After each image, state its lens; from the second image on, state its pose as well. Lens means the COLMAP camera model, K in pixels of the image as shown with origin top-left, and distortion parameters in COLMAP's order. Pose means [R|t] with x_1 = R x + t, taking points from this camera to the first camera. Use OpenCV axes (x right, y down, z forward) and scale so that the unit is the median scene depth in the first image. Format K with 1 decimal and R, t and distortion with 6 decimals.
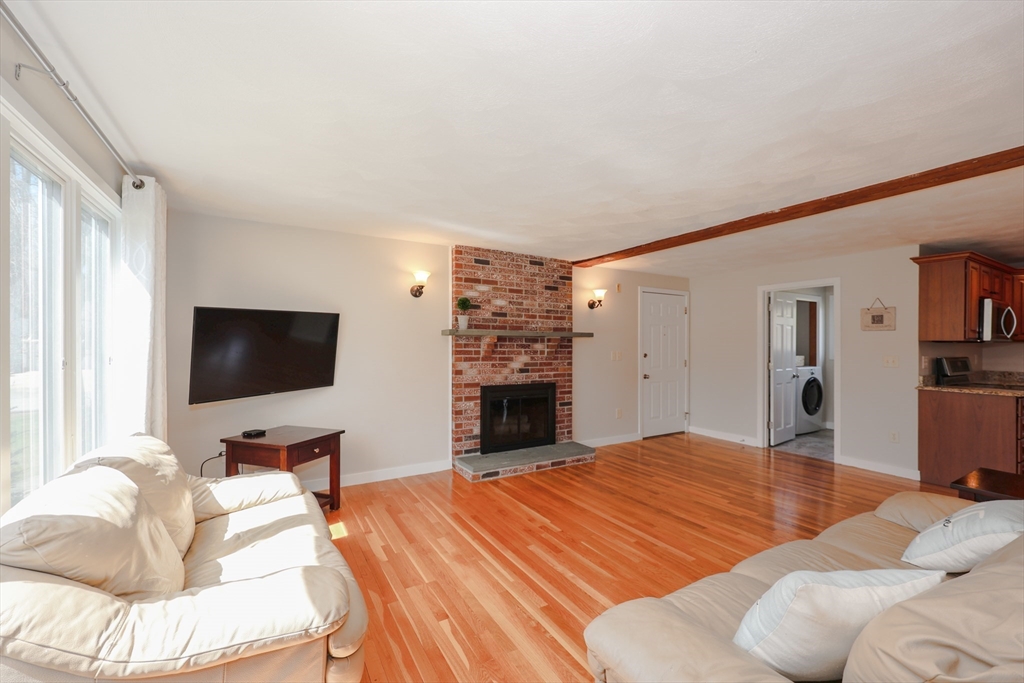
lens RADIAL K [[417.6, 0, 511.4], [0, 417.6, 347.2], [0, 0, 1]] dist [0.000591, 0.000035]
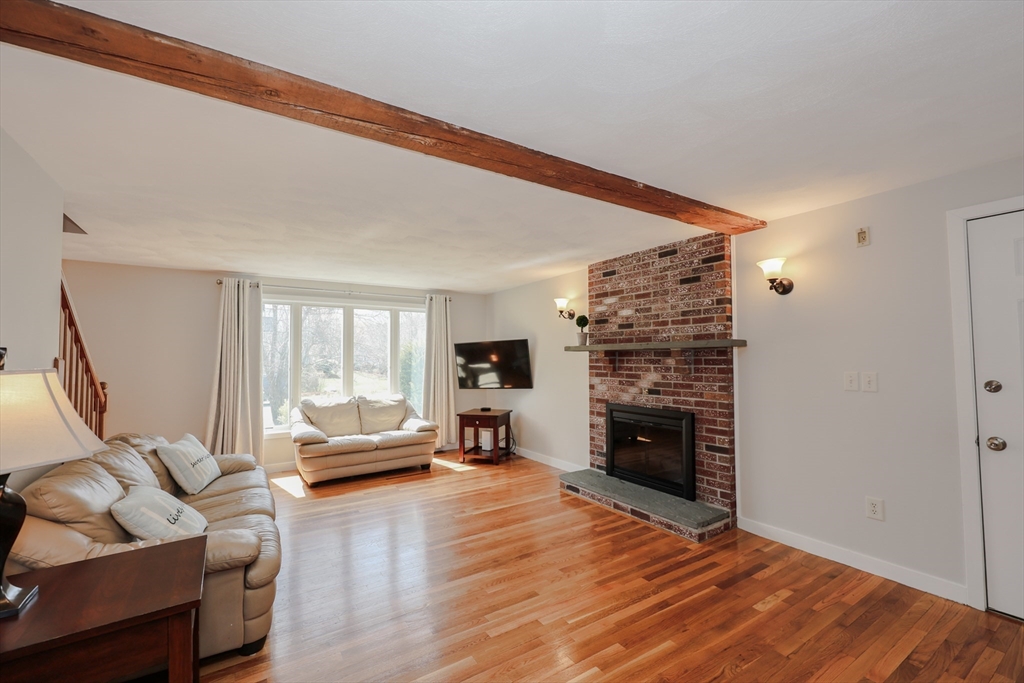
lens RADIAL K [[432.1, 0, 506.7], [0, 432.1, 344.5], [0, 0, 1]] dist [0.005727, -0.000096]
pose [[0.032204, -0.035430, -0.998853, 0.862934], [0.005510, 0.999363, -0.035270, -0.007209], [0.999466, -0.004368, 0.032379, 0.693526]]
